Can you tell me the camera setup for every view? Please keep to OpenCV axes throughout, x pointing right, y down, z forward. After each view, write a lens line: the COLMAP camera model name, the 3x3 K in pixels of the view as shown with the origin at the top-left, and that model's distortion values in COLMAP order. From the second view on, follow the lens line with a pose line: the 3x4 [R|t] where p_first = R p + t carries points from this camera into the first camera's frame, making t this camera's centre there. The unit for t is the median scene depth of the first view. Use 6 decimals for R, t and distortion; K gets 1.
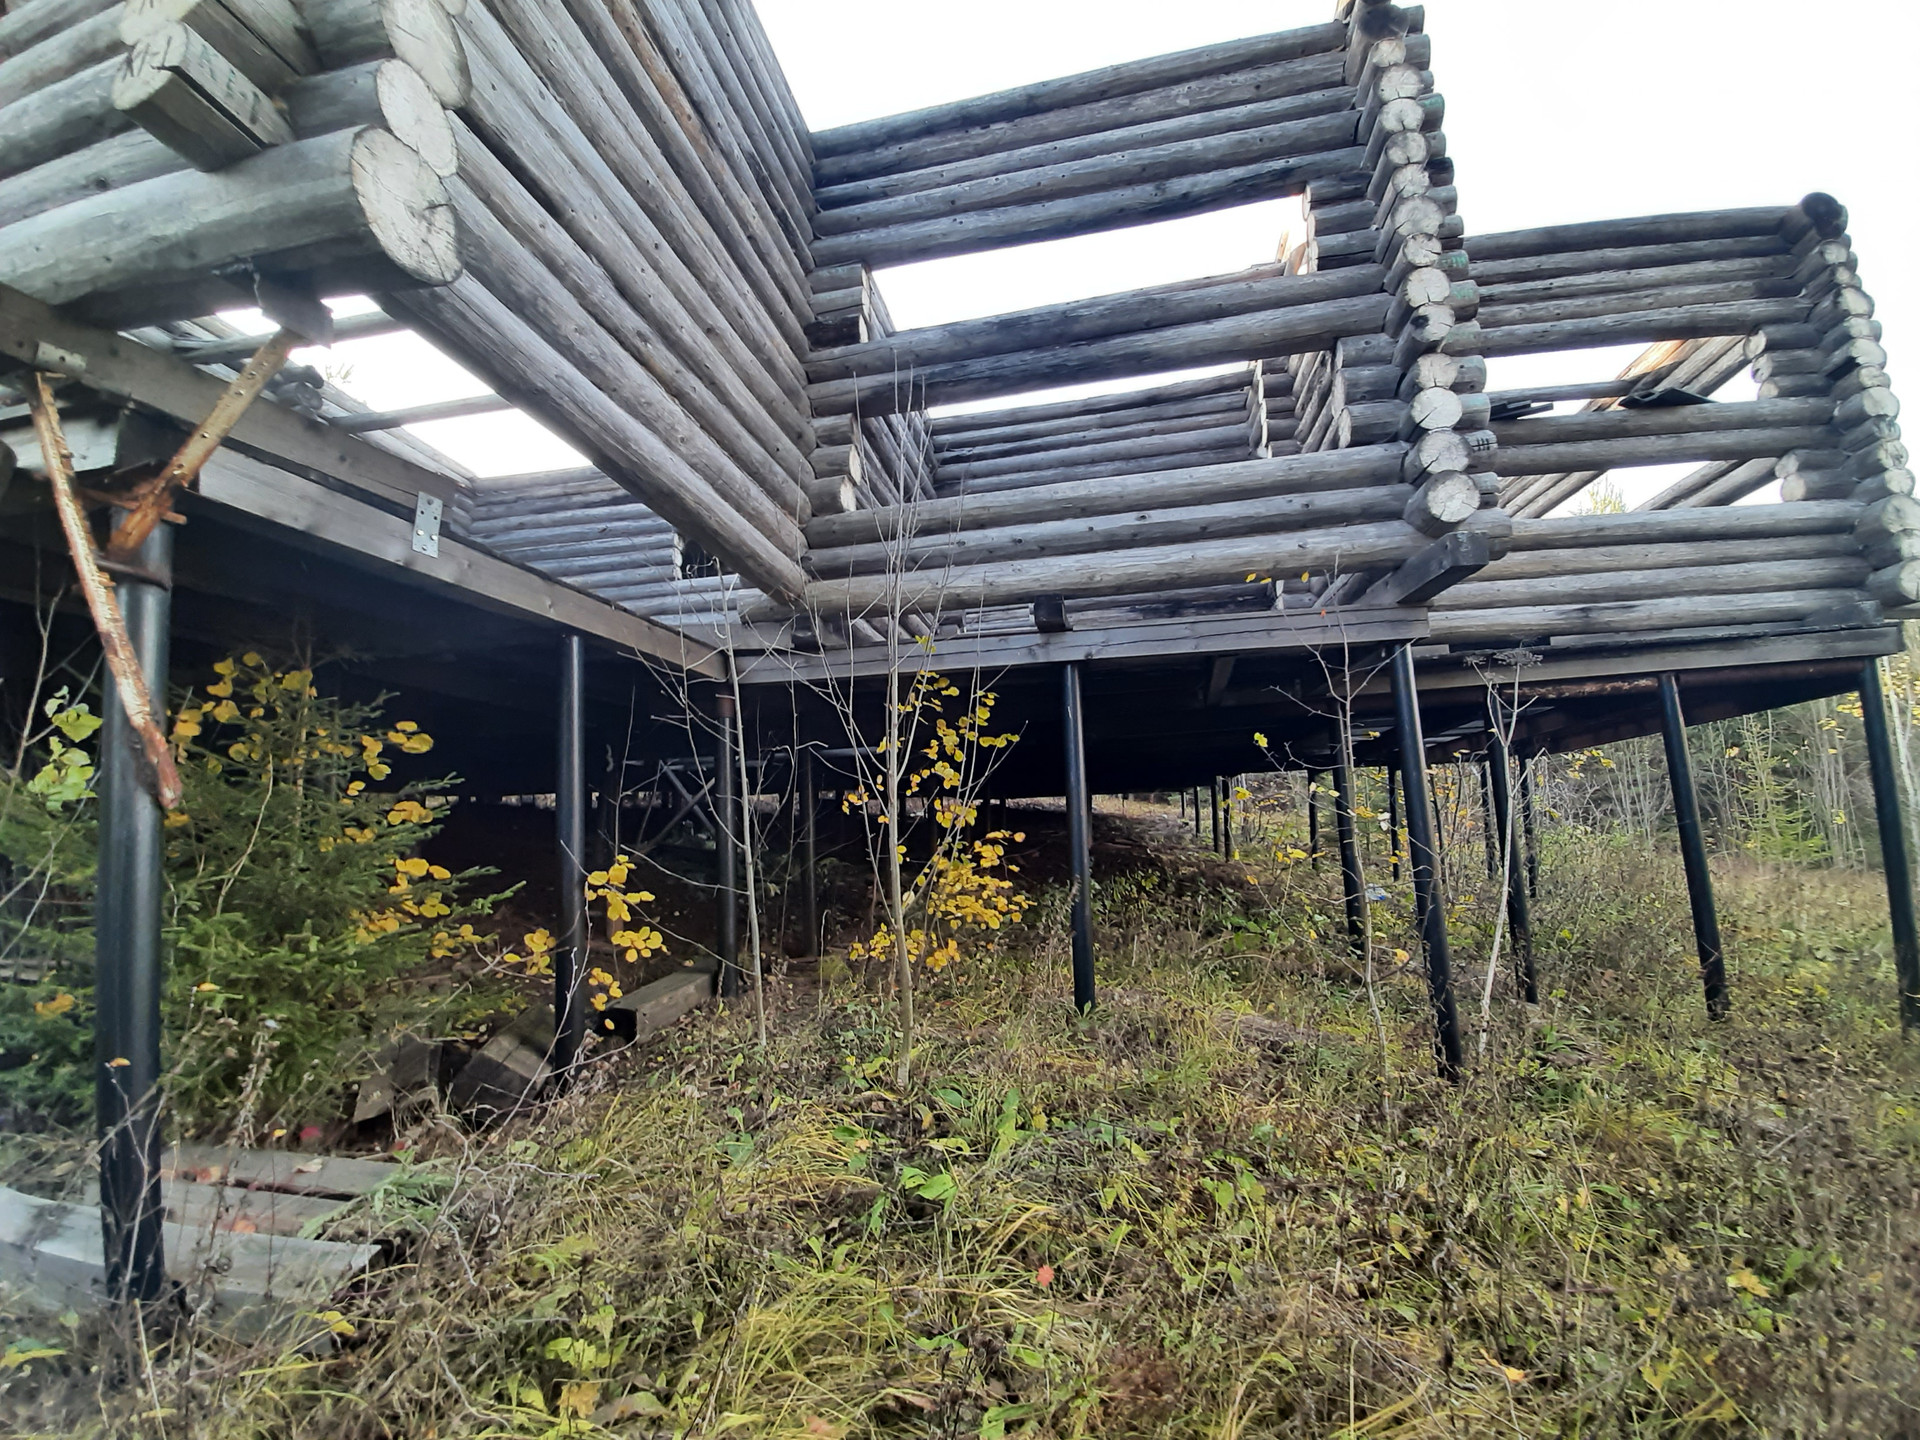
lens RADIAL K [[756.3, 0, 960.0], [0, 756.3, 720.0], [0, 0, 1]] dist [0.018329, -0.019375]
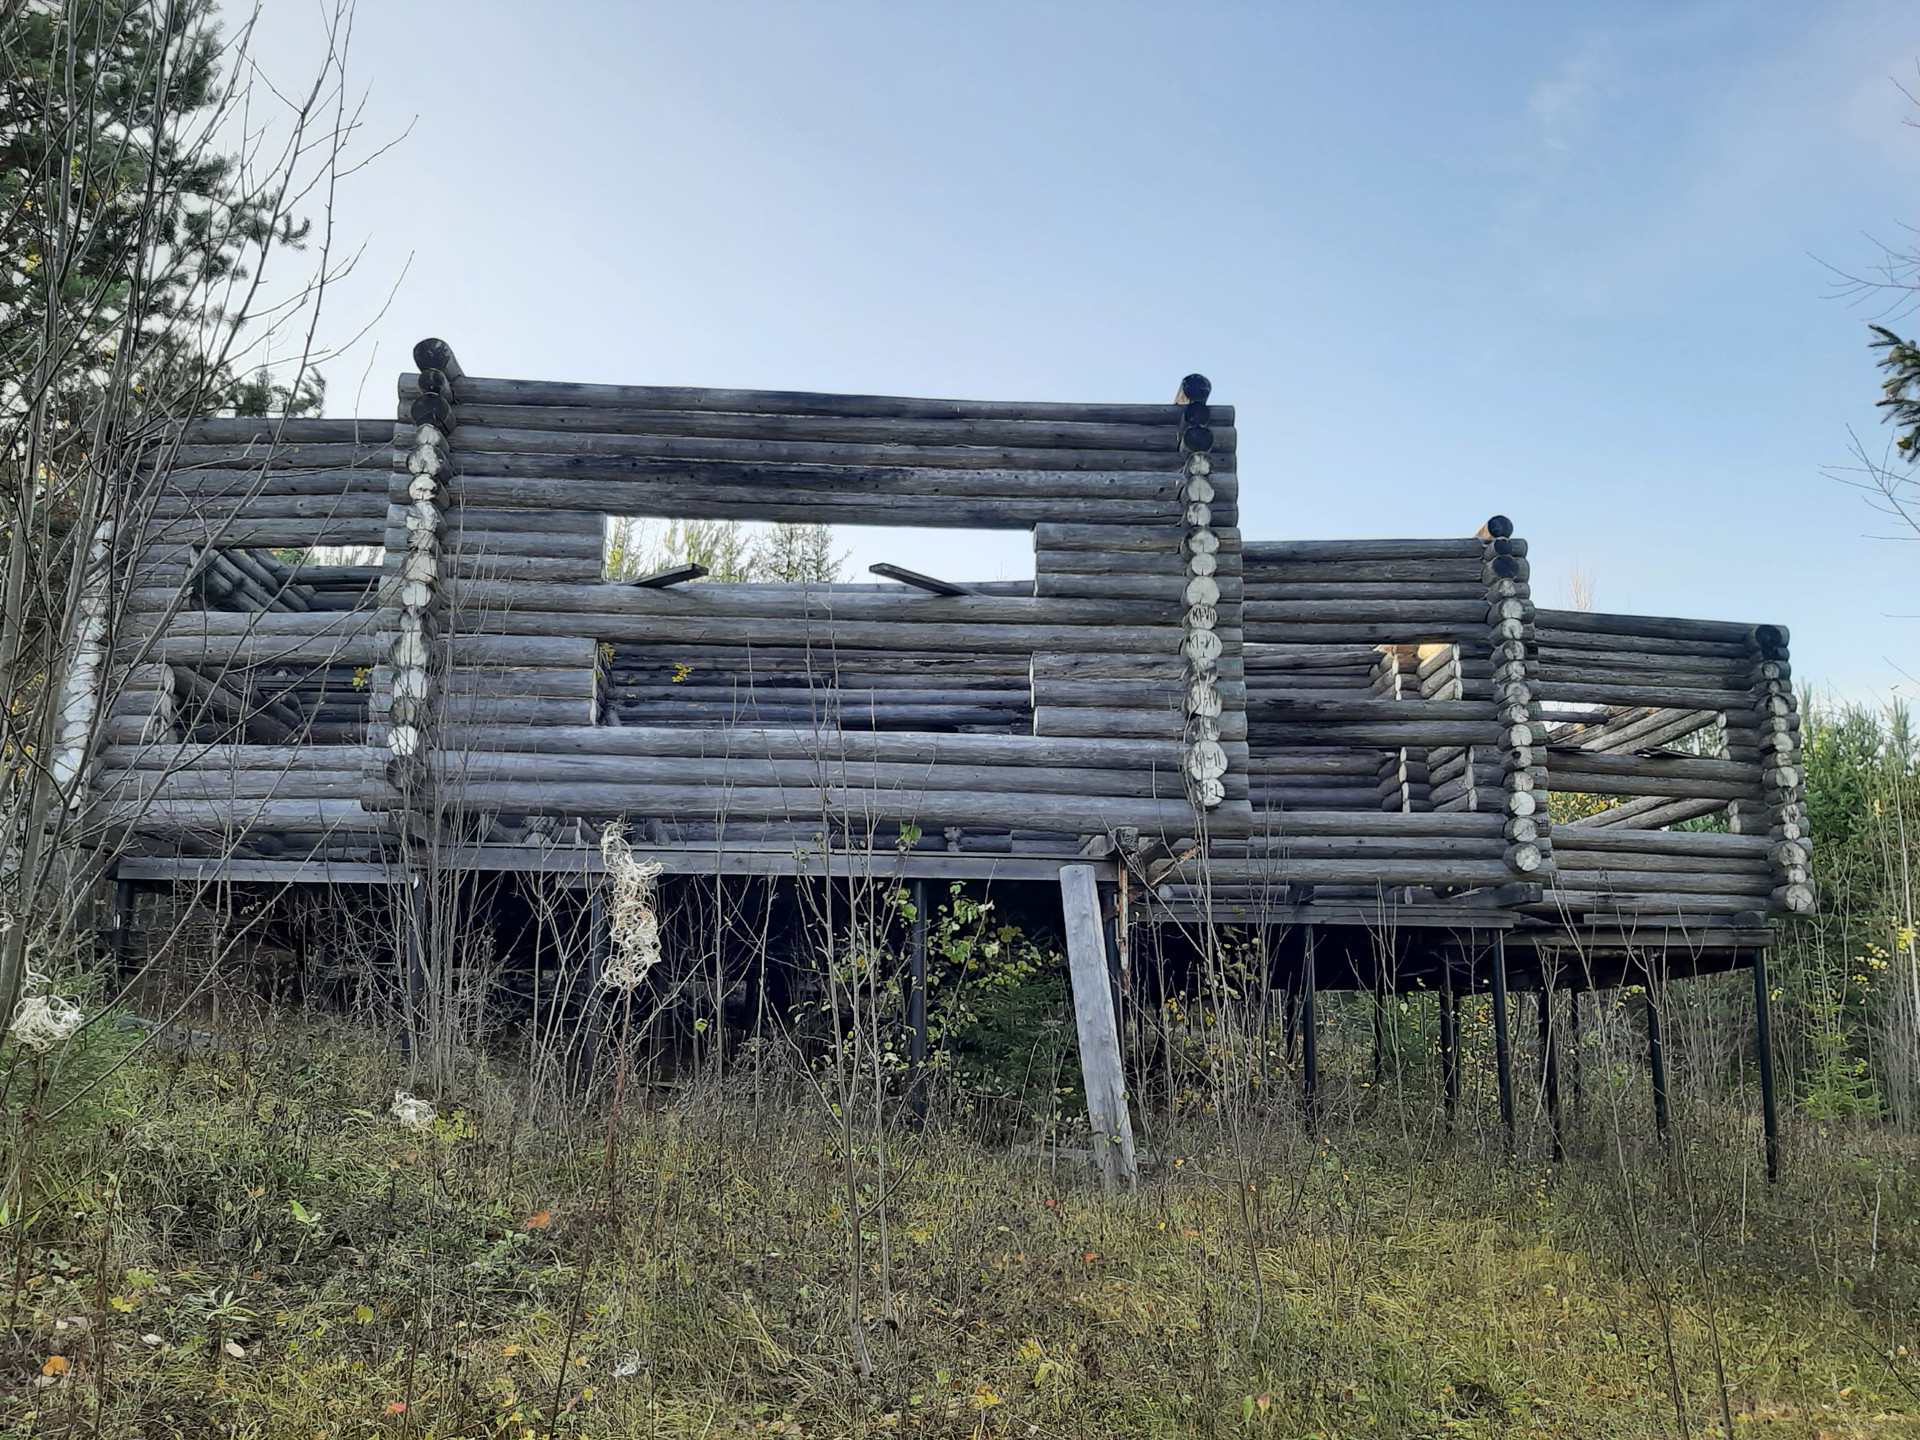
lens RADIAL K [[1602.6, 0, 887.5], [0, 1602.6, 721.7], [0, 0, 1]] dist [0.086453, -0.192486]
pose [[0.974432, 0.085976, 0.207581, -1.421071], [-0.071634, 0.994557, -0.075660, -0.173033], [-0.212956, 0.058856, 0.975287, -2.090071]]
